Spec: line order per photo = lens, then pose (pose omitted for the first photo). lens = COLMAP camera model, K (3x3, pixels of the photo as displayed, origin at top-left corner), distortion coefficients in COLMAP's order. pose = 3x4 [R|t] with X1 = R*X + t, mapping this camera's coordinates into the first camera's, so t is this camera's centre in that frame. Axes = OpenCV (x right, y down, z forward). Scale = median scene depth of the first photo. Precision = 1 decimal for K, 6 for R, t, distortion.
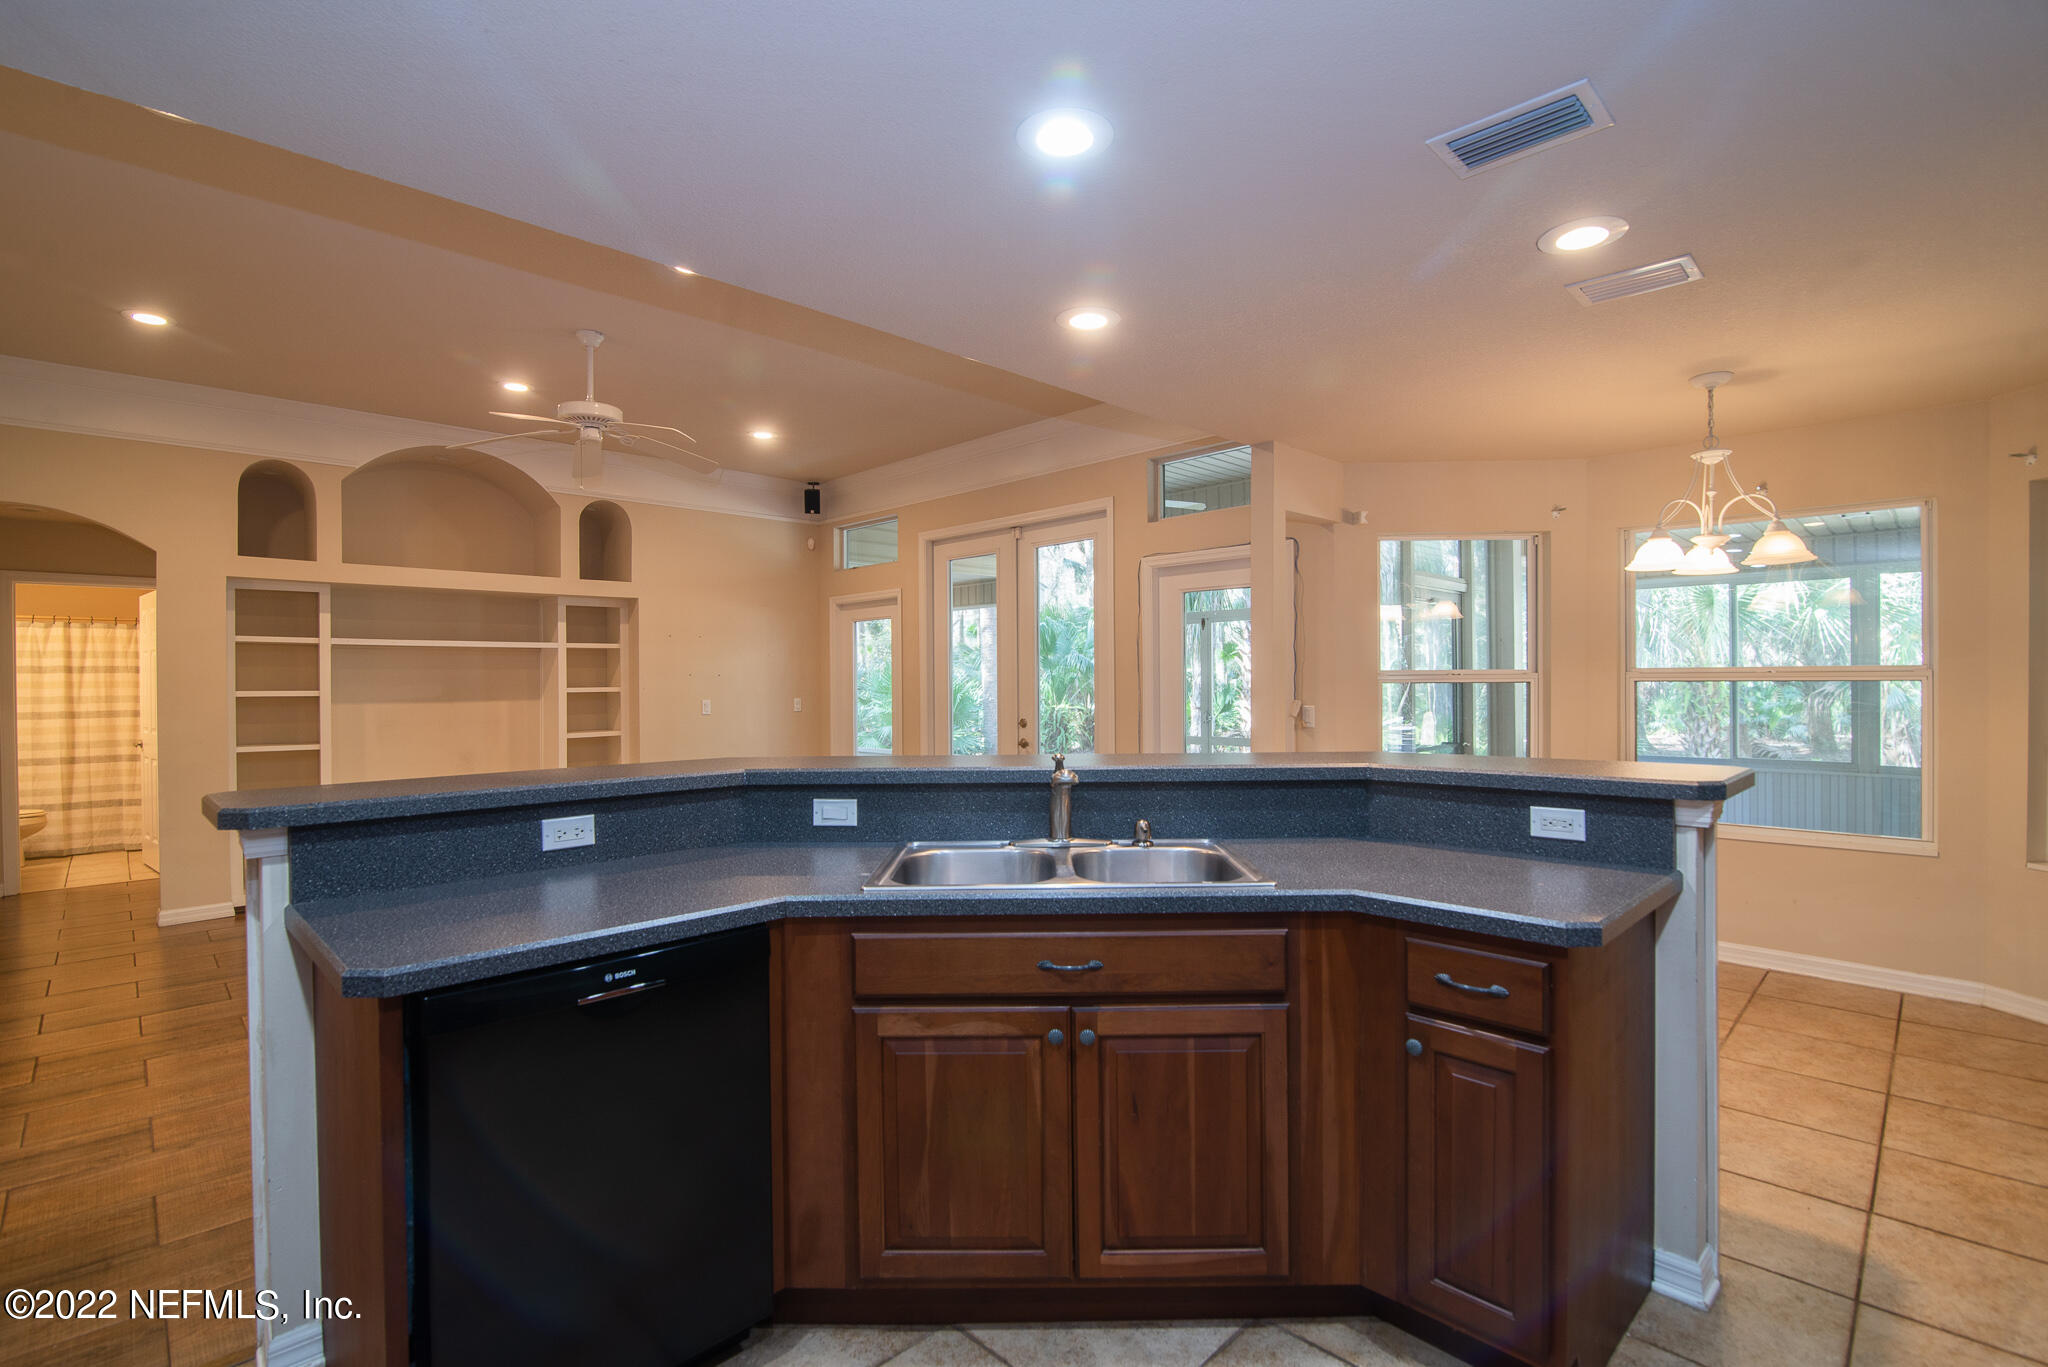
lens RADIAL K [[944.3, 0, 1023.6], [0, 944.3, 683.8], [0, 0, 1]] dist [-0.017854, -0.000102]
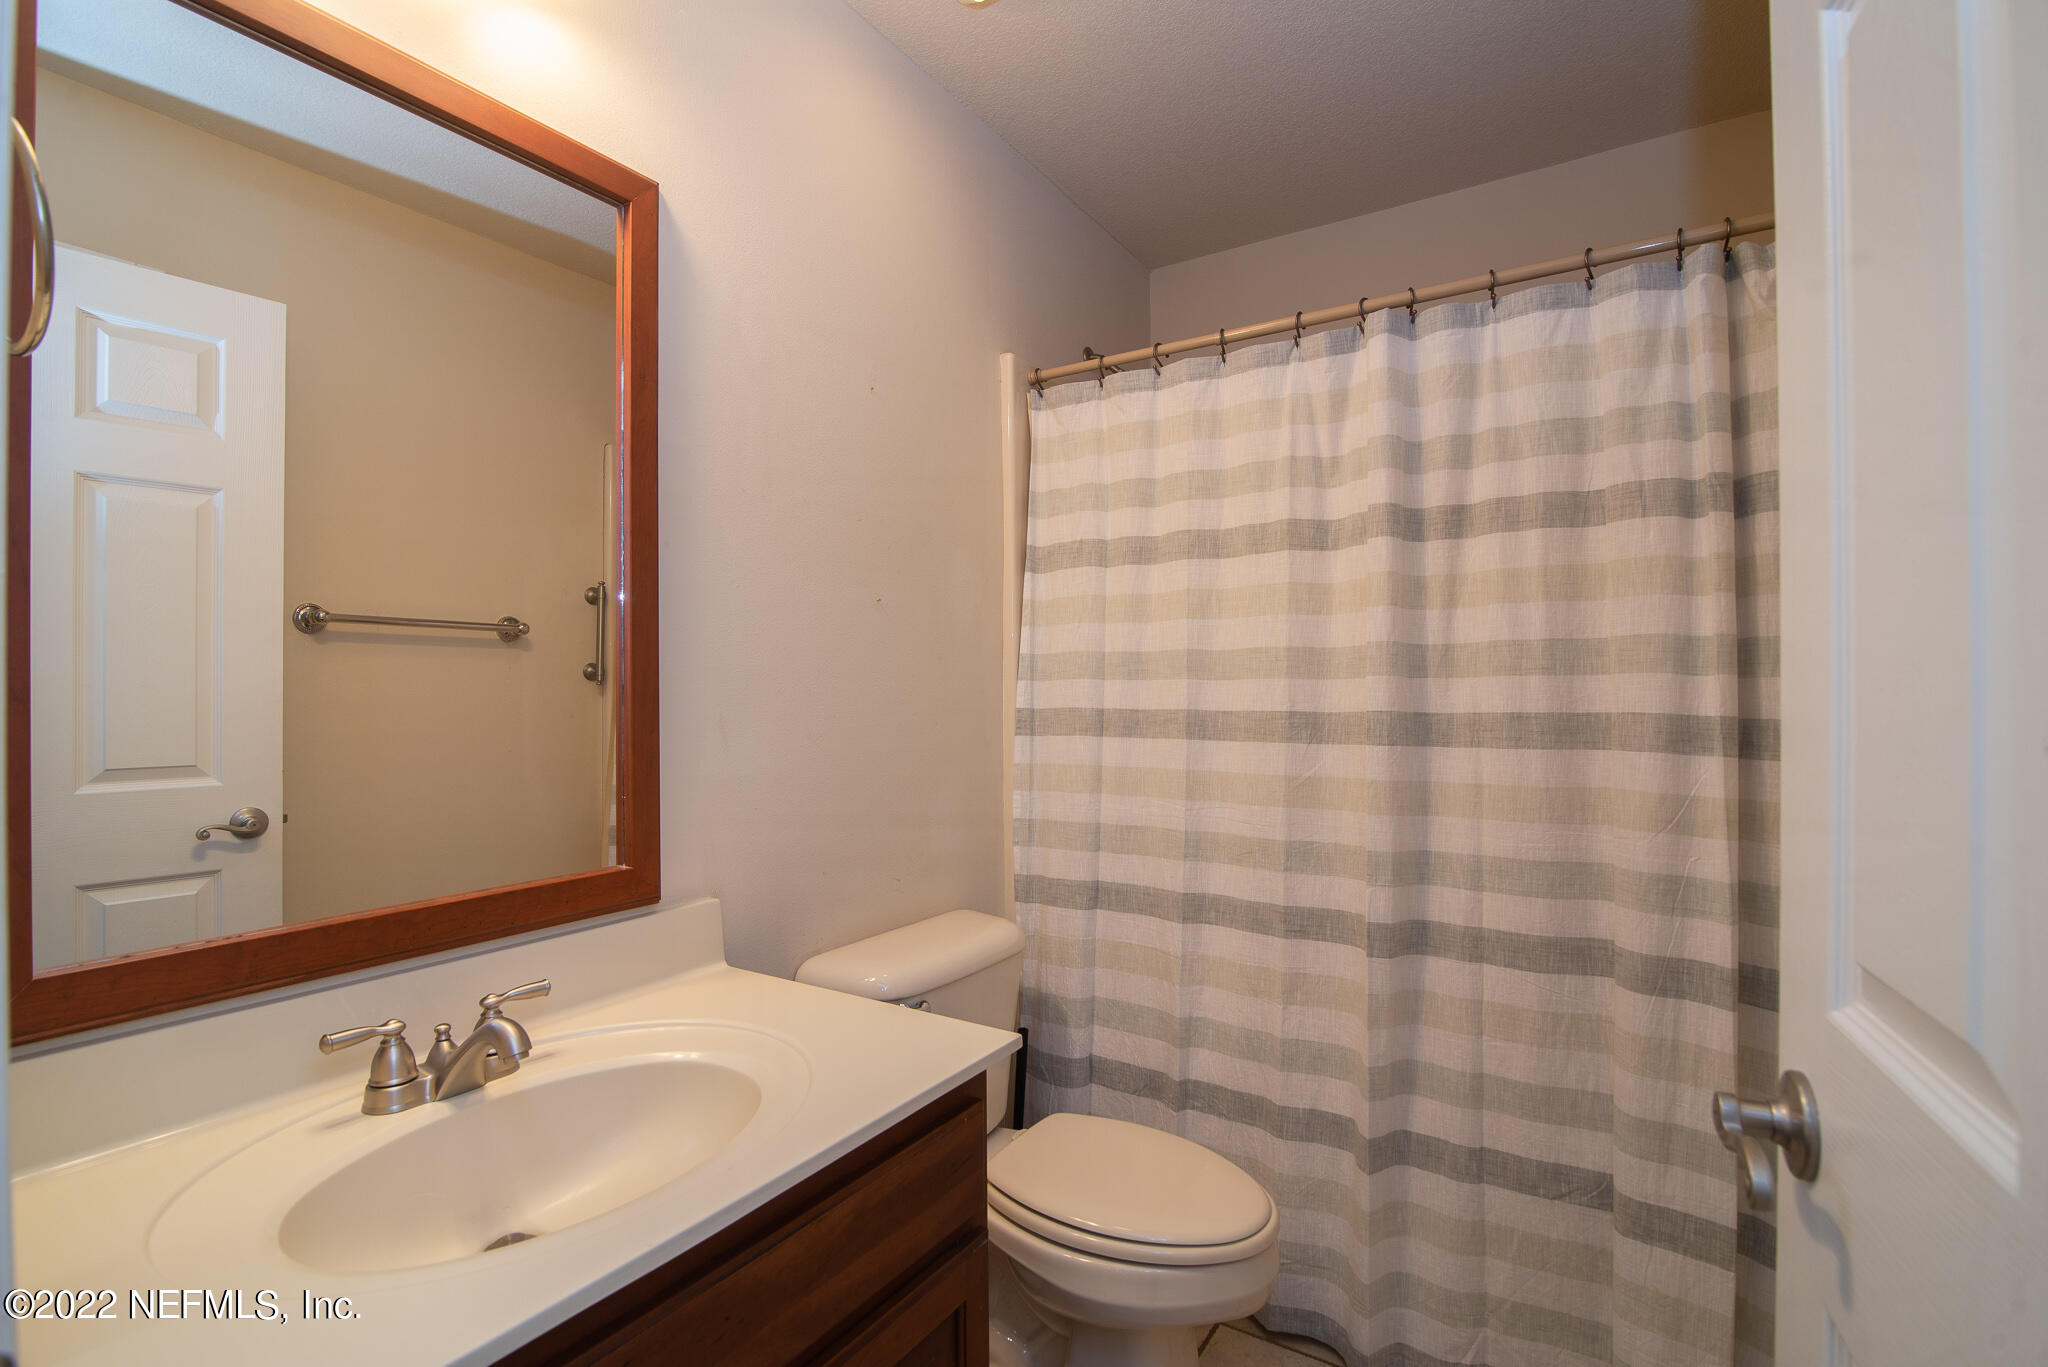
lens RADIAL K [[944.3, 0, 1023.4], [0, 944.3, 682.5], [0, 0, 1]] dist [-0.017854, -0.000102]
pose [[0.204500, 0.003288, -0.978861, -0.821986], [-0.001624, 0.999994, 0.003020, 0.022050], [0.978865, 0.000972, 0.204504, 0.856180]]
